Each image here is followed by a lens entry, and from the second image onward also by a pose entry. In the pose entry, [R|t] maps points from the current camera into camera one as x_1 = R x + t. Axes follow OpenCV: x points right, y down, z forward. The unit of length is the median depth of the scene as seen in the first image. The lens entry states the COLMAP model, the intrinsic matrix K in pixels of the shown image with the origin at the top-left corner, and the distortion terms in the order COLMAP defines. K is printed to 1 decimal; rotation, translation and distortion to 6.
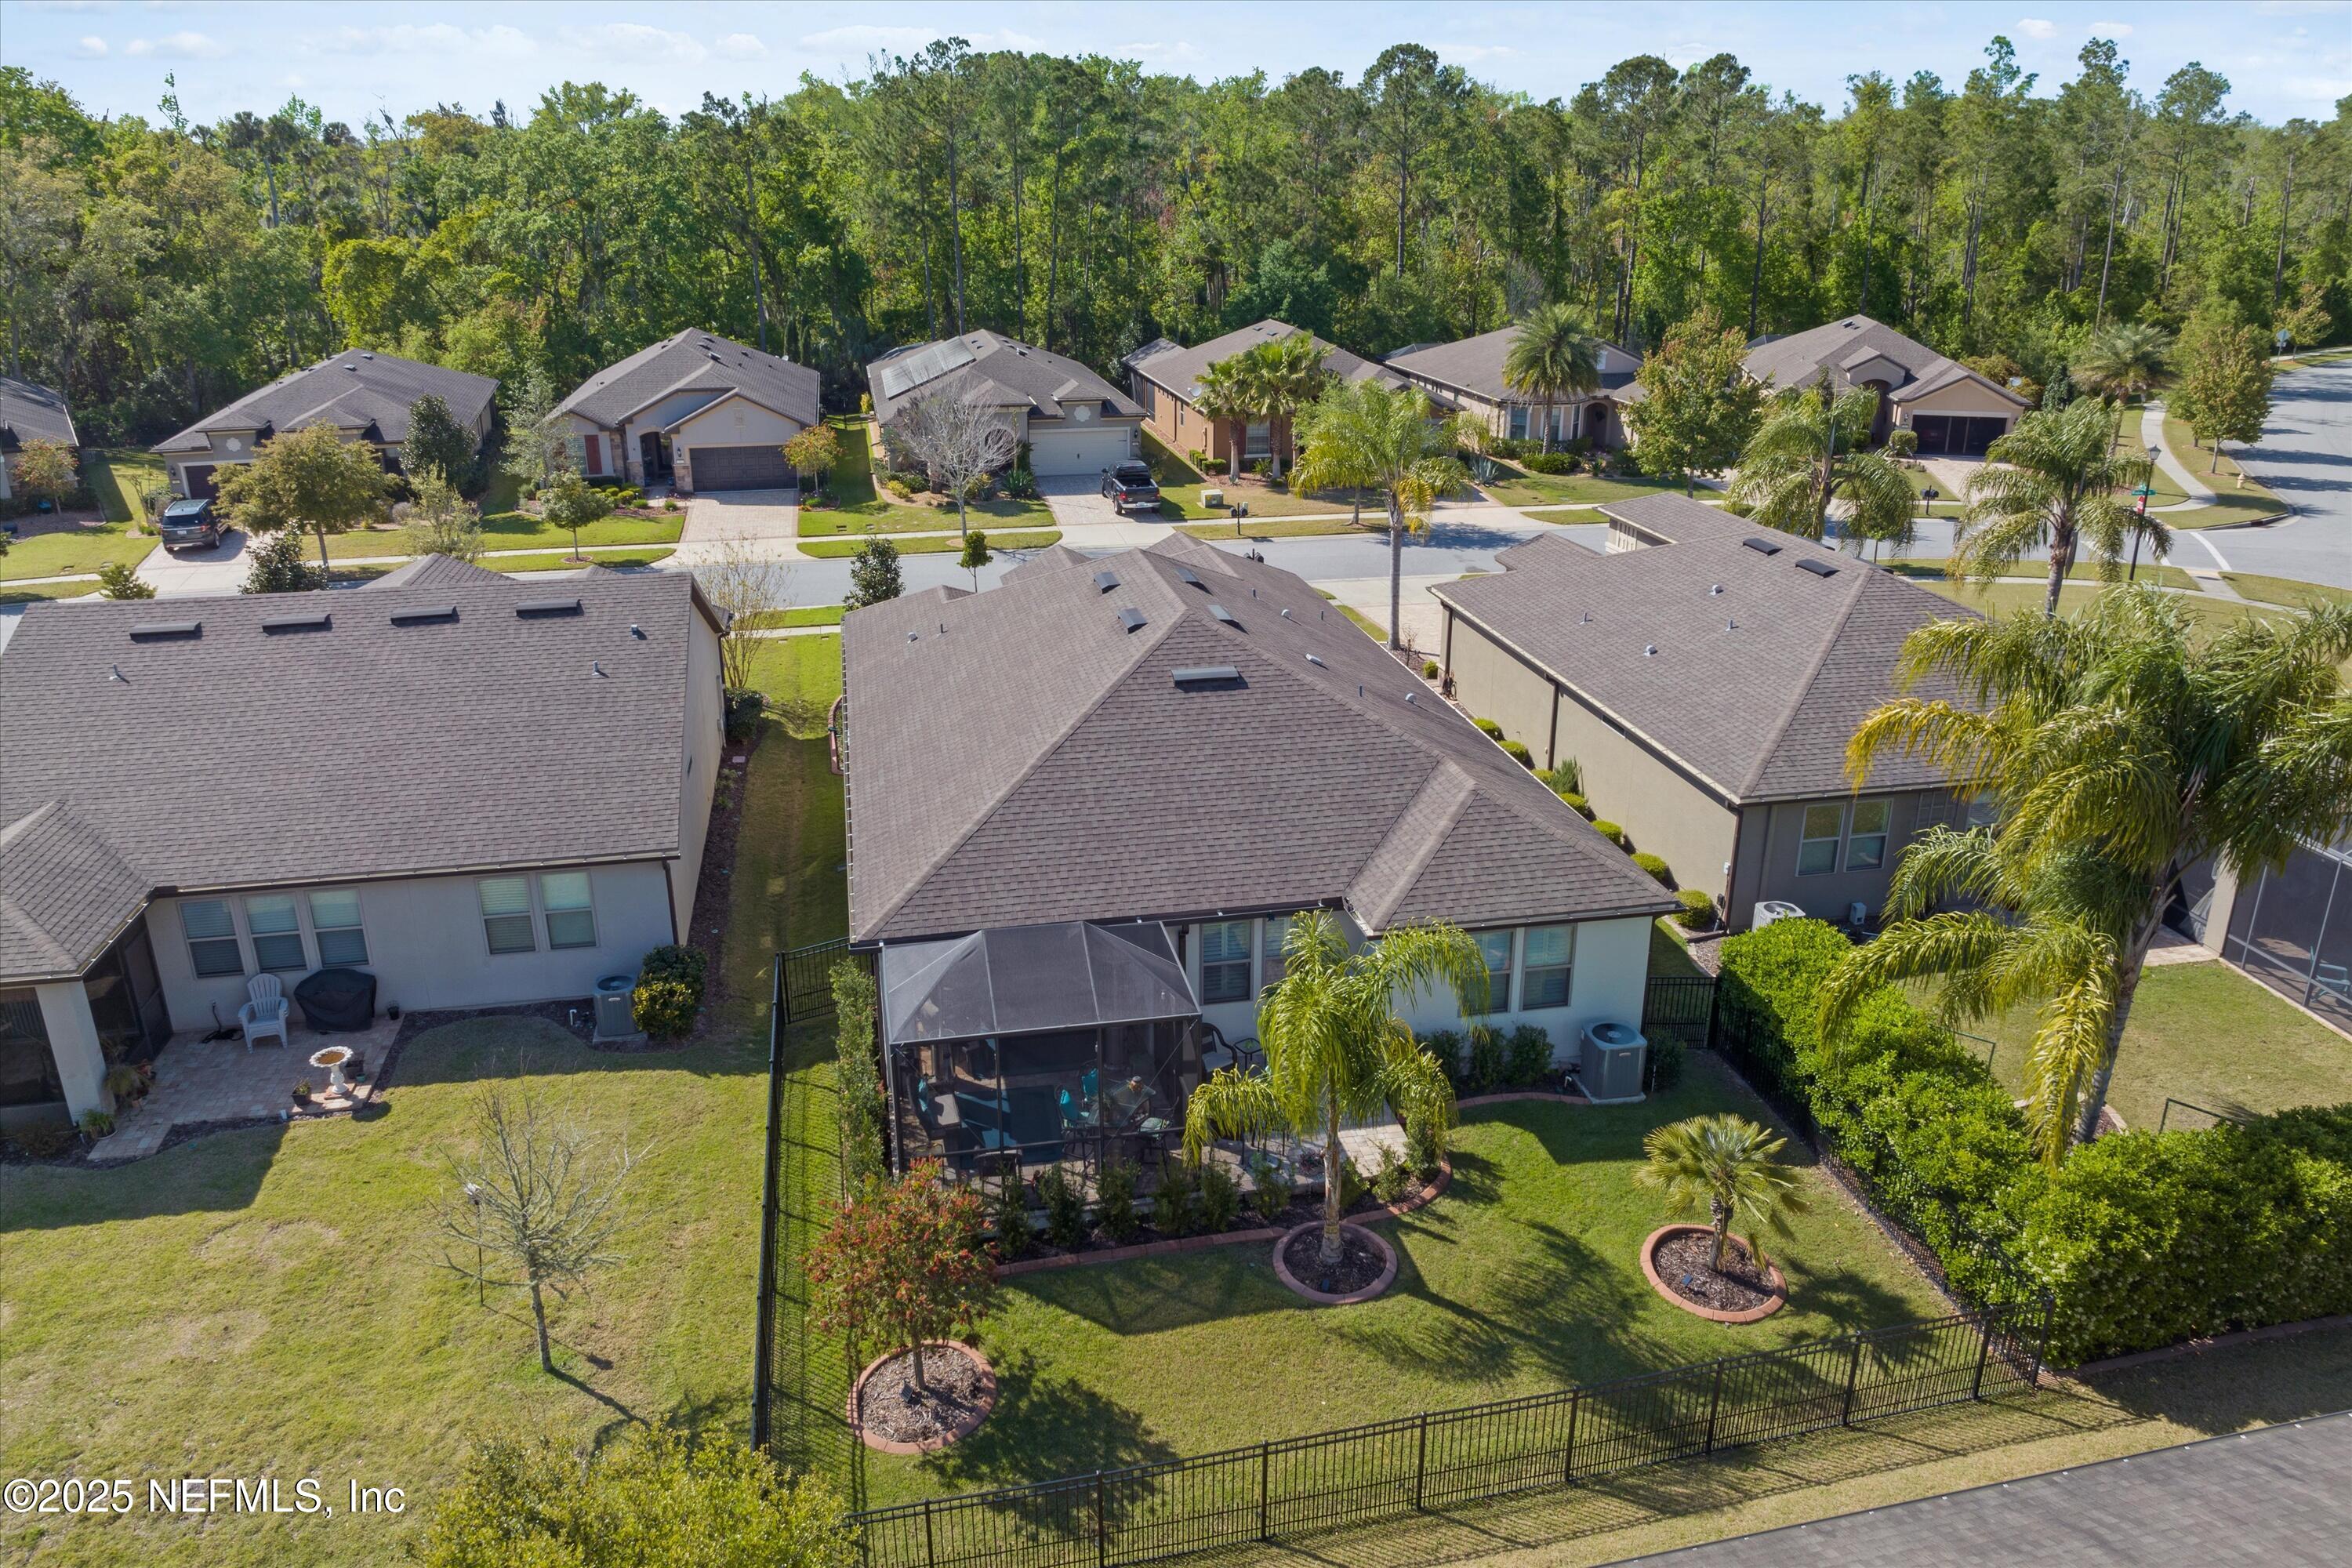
lens RADIAL K [[1667.6, 0, 1180.5], [0, 1667.6, 779.2], [0, 0, 1]] dist [-0.041116, 0.004348]
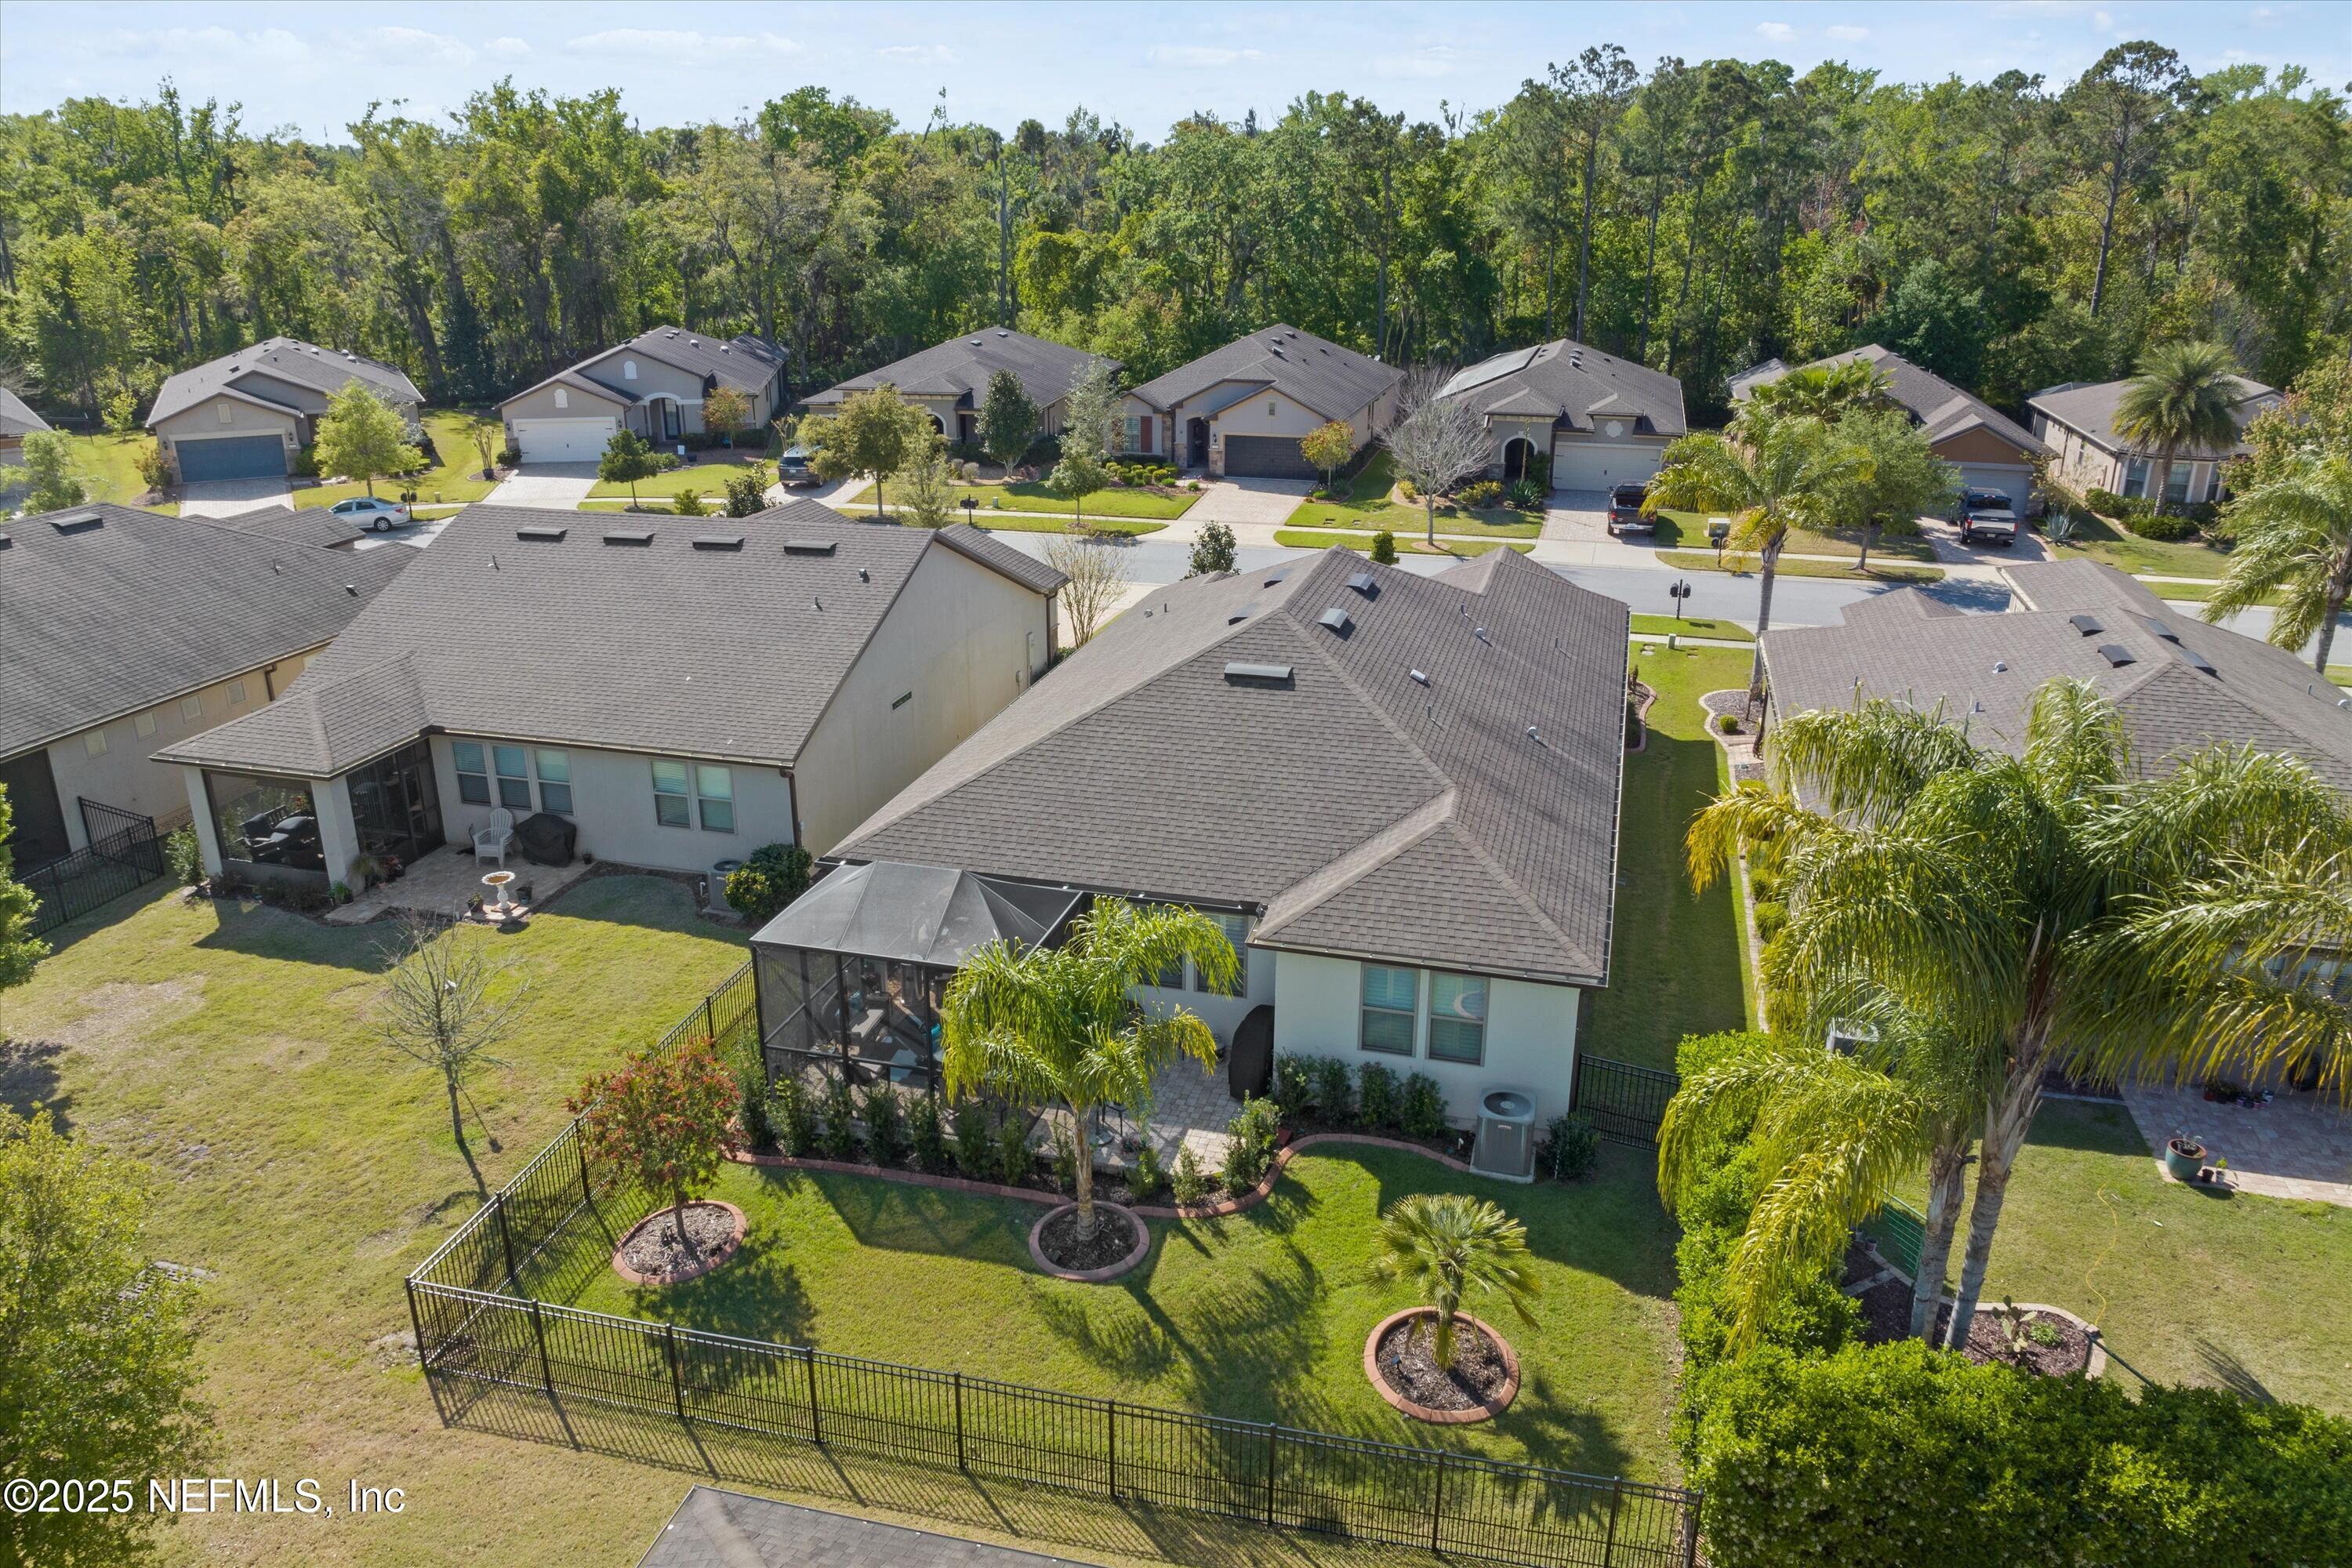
lens RADIAL K [[1667.6, 0, 1176.4], [0, 1667.6, 779.5], [0, 0, 1]] dist [-0.041116, 0.004348]
pose [[0.892622, 0.155605, -0.423100, 0.336759], [-0.157604, 0.987031, 0.030503, -0.017612], [0.422359, 0.039455, 0.905569, 0.057406]]
